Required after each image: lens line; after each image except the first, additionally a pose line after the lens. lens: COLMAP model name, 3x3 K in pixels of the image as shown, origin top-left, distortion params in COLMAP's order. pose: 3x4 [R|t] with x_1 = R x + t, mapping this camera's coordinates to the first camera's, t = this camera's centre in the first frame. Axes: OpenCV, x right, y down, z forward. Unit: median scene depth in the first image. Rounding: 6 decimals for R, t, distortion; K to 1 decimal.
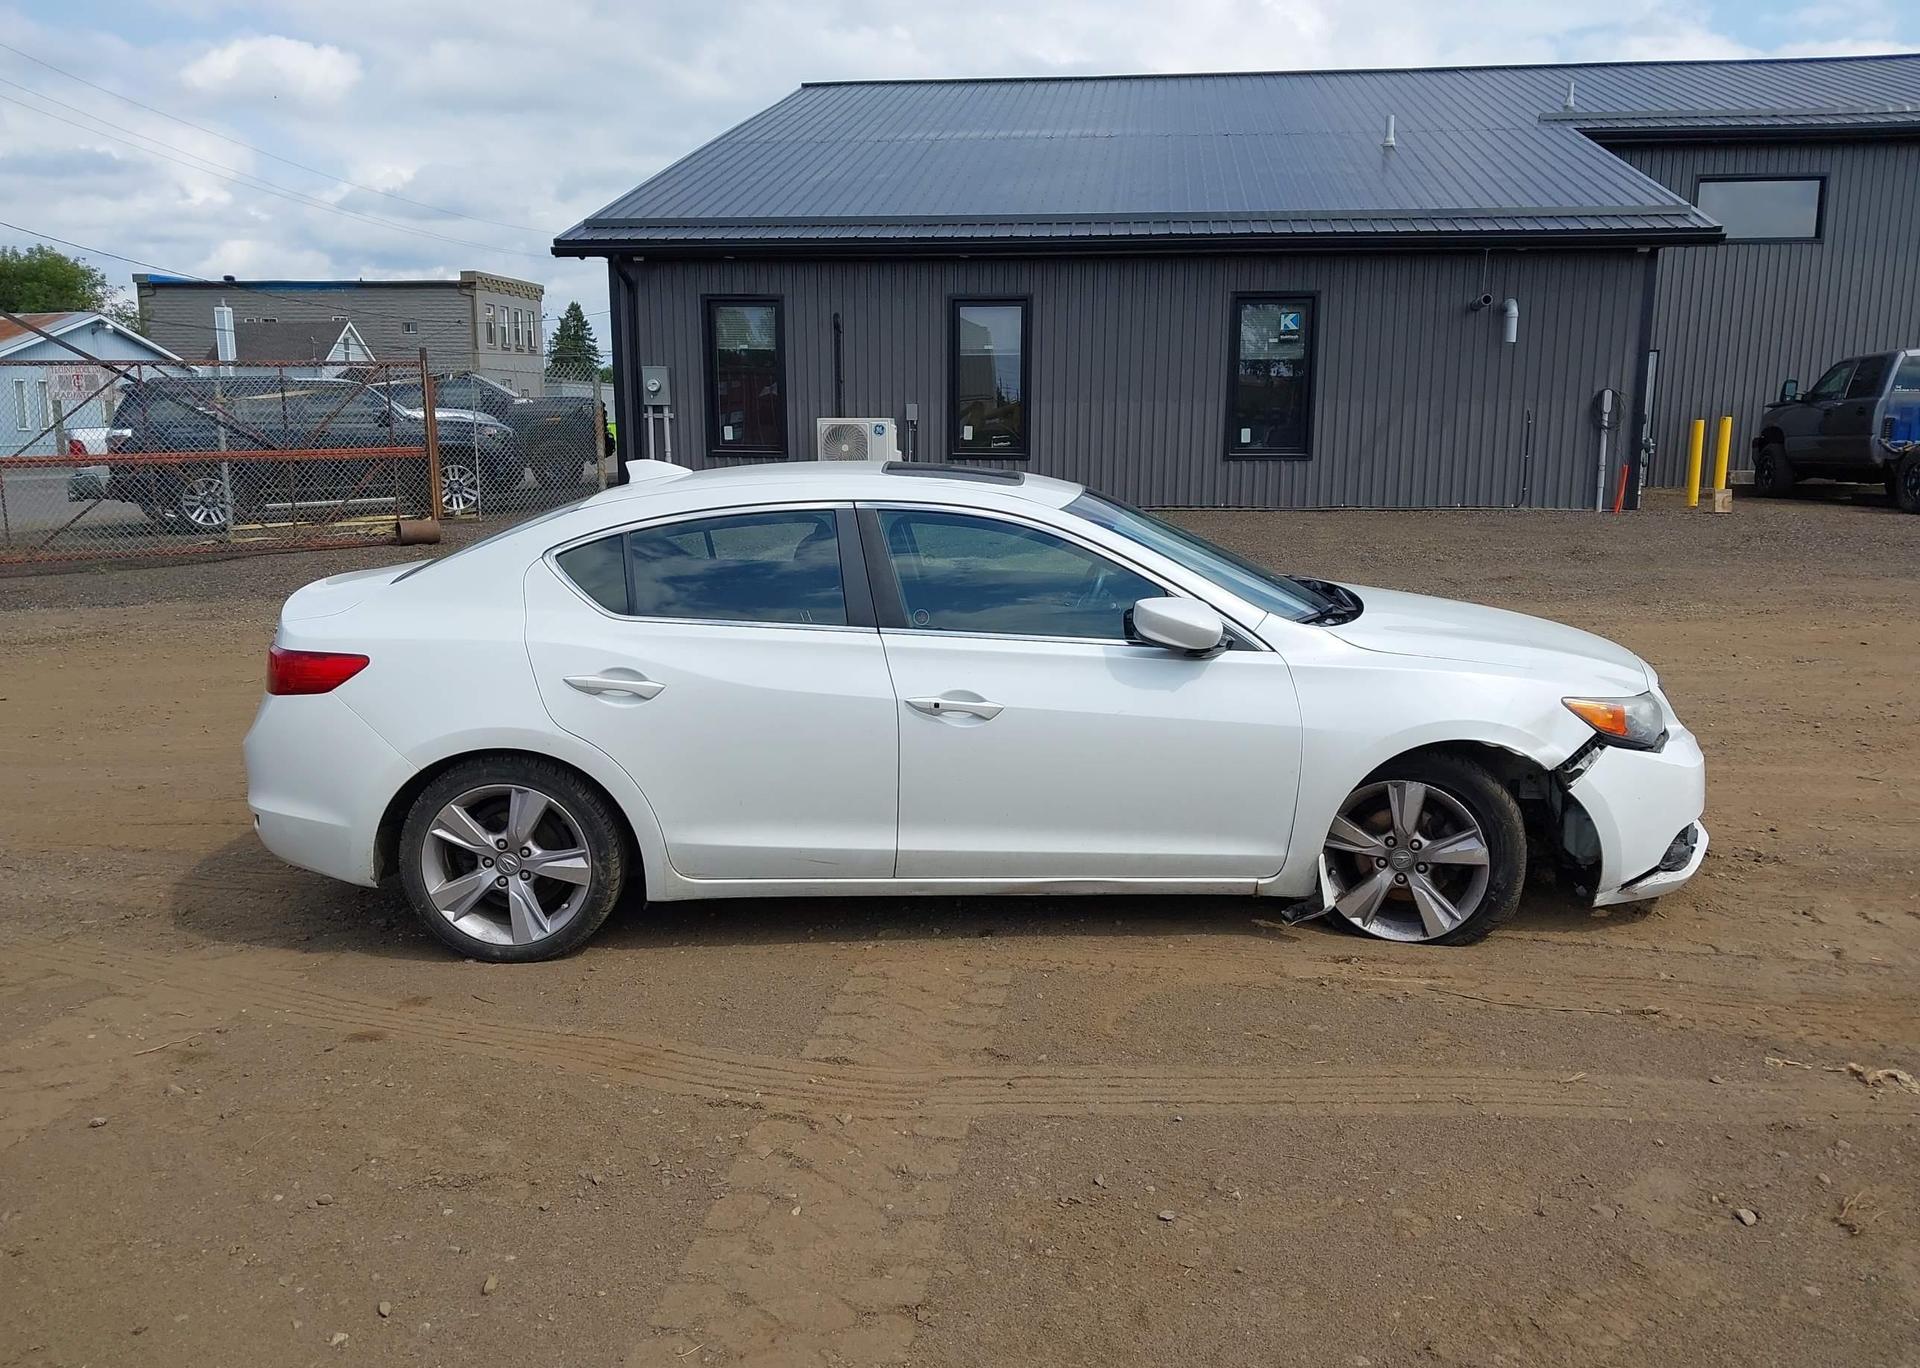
lens RADIAL K [[1513.1, 0, 958.0], [0, 1513.1, 672.5], [0, 0, 1]] dist [0.024442, -0.027851]
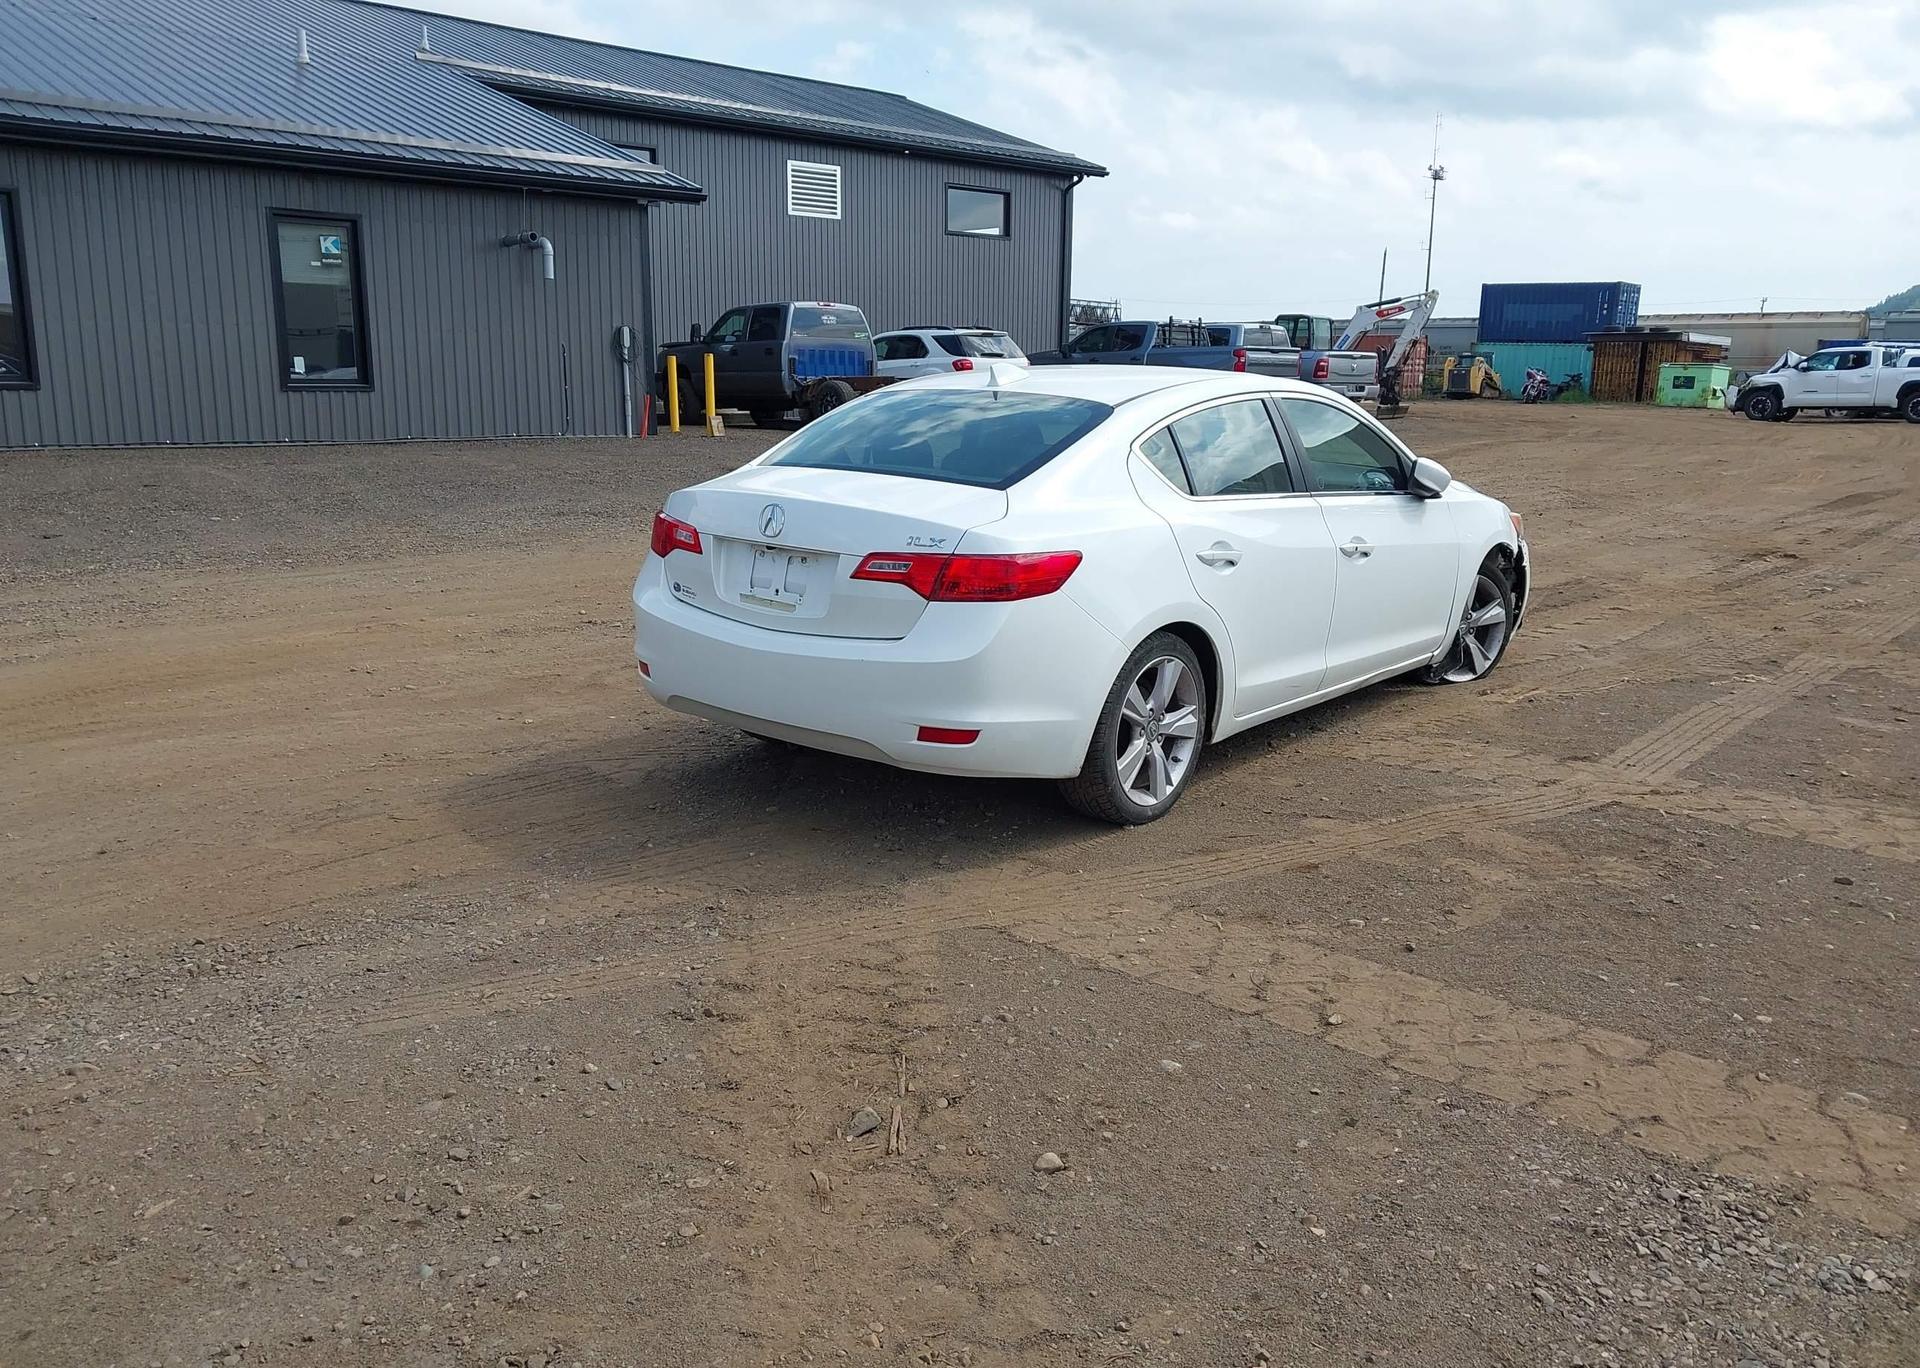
lens RADIAL K [[1513.1, 0, 954.0], [0, 1513.1, 675.2], [0, 0, 1]] dist [0.024442, -0.027851]
pose [[0.641897, -0.145078, 0.752941, -0.297562], [0.116120, 0.989005, 0.091568, -0.007255], [-0.757947, 0.028654, 0.651686, 0.098862]]
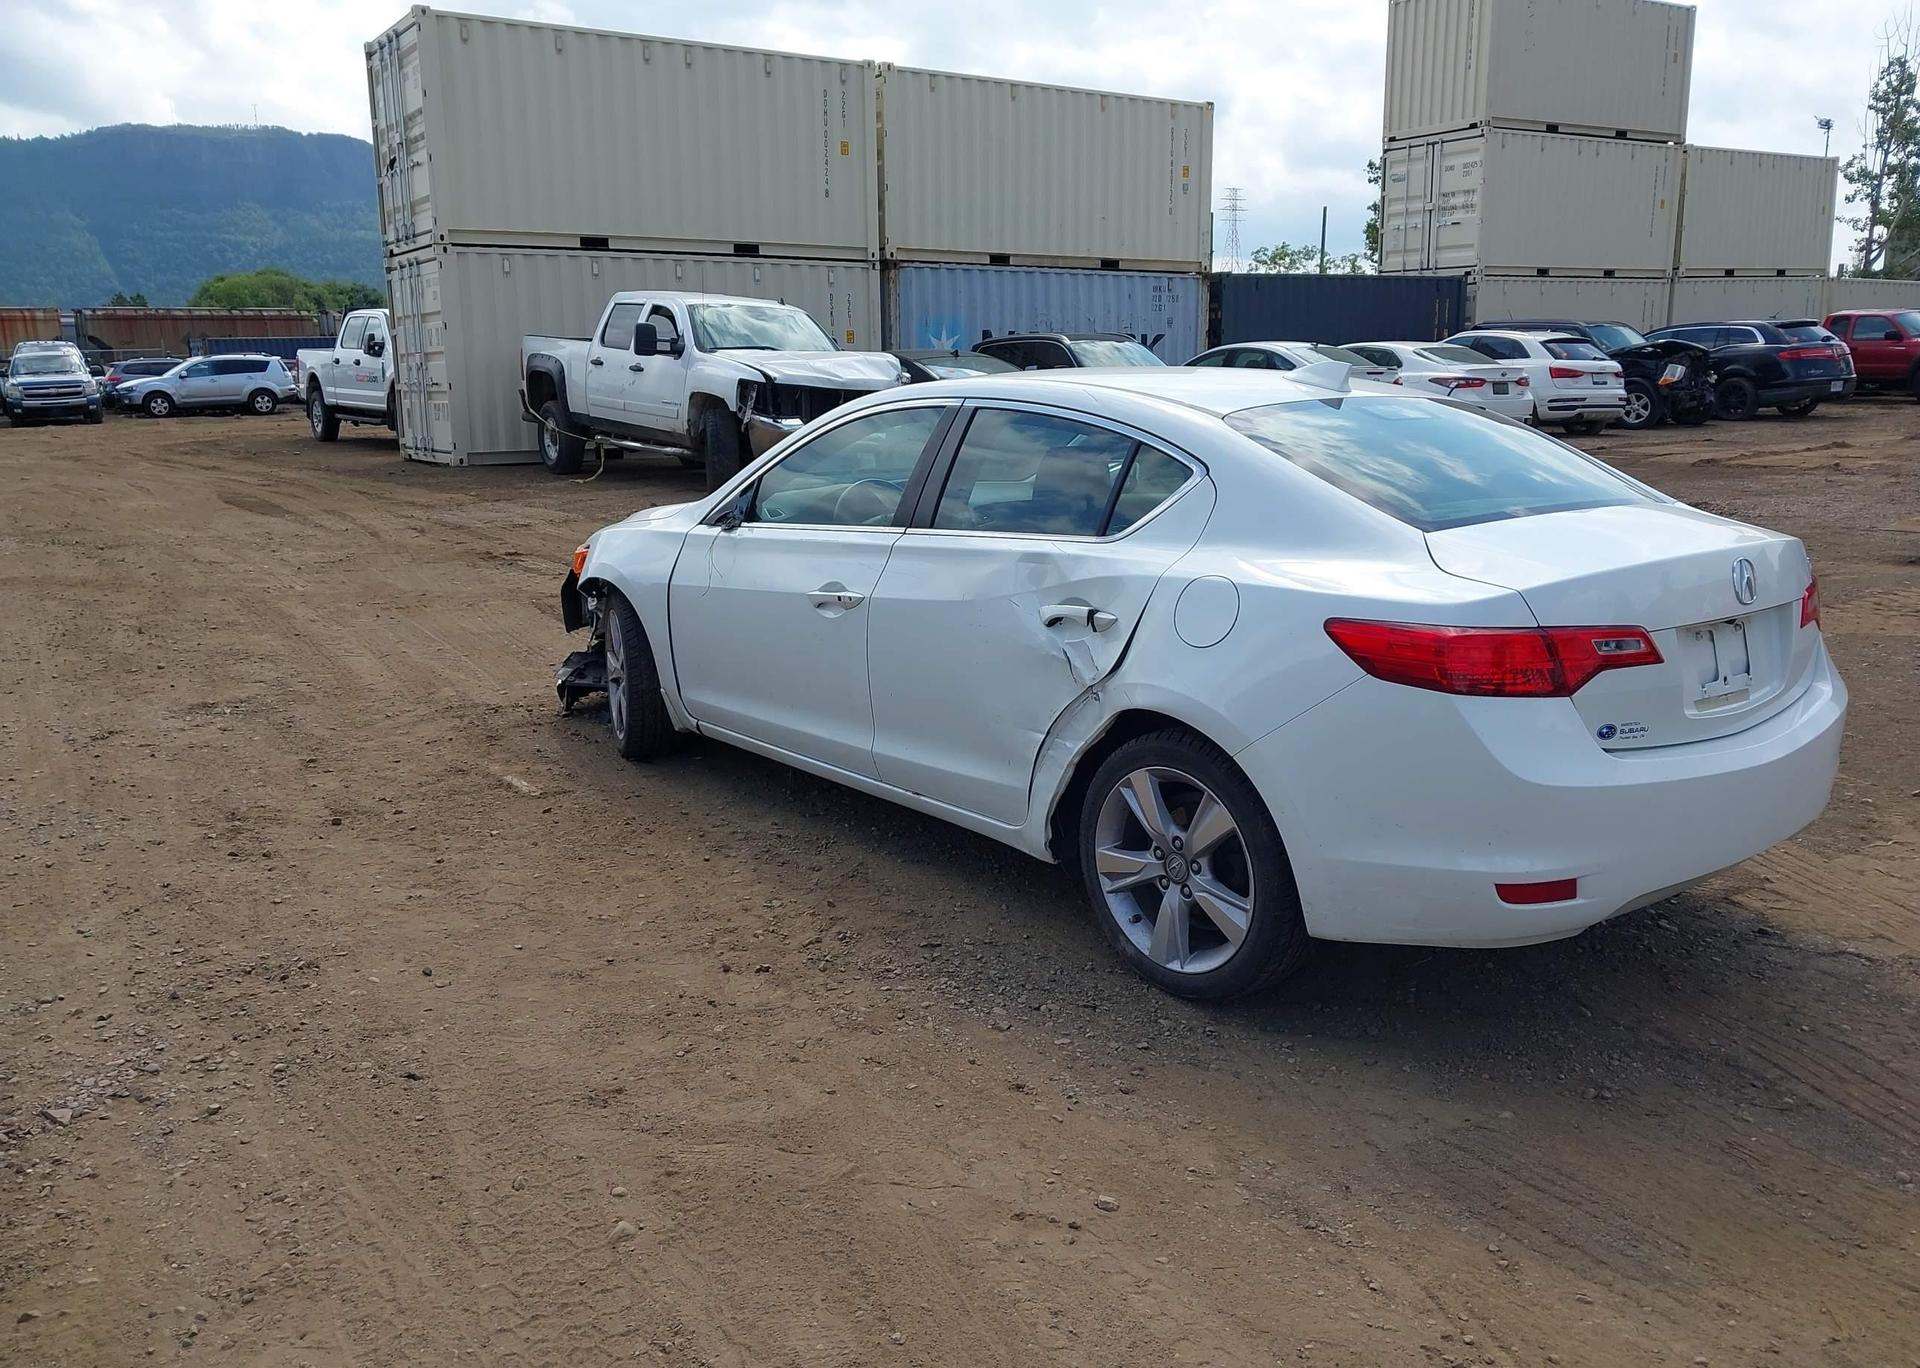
lens RADIAL K [[1513.1, 0, 954.0], [0, 1513.1, 709.6], [0, 0, 1]] dist [0.024442, -0.027851]
pose [[-0.626047, -0.163722, 0.762404, -0.203113], [0.150096, 0.934127, 0.323850, -0.072174], [-0.765203, 0.317179, -0.560233, 0.467167]]
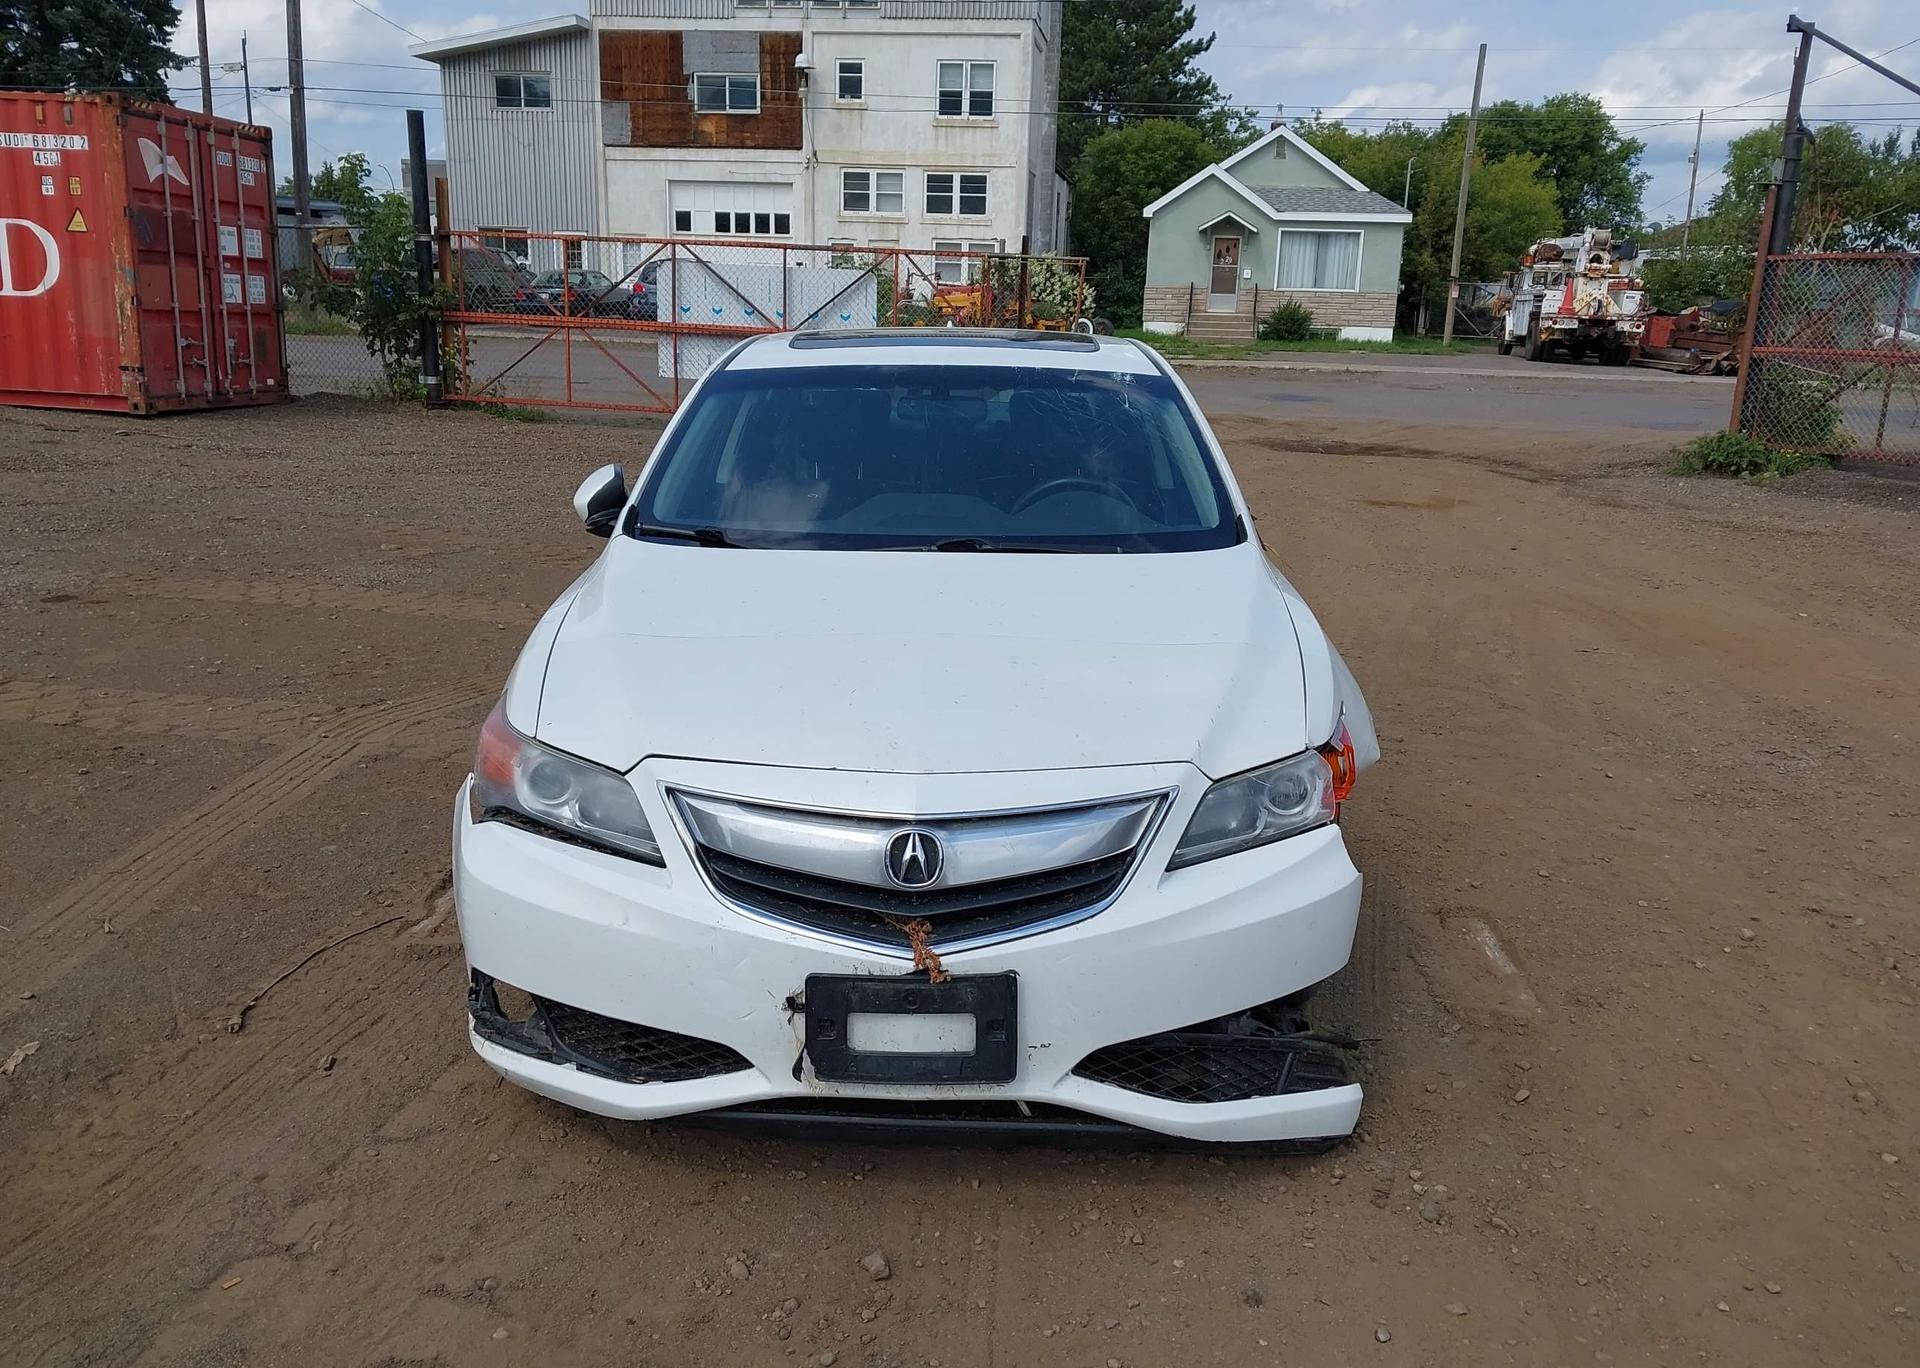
lens RADIAL K [[1513.1, 0, 961.0], [0, 1513.1, 677.5], [0, 0, 1]] dist [0.024442, -0.027851]
pose [[-0.012030, 0.251699, -0.967731, 0.257420], [-0.194783, 0.948671, 0.249163, -0.047993], [0.980773, 0.191495, 0.037615, 0.287296]]
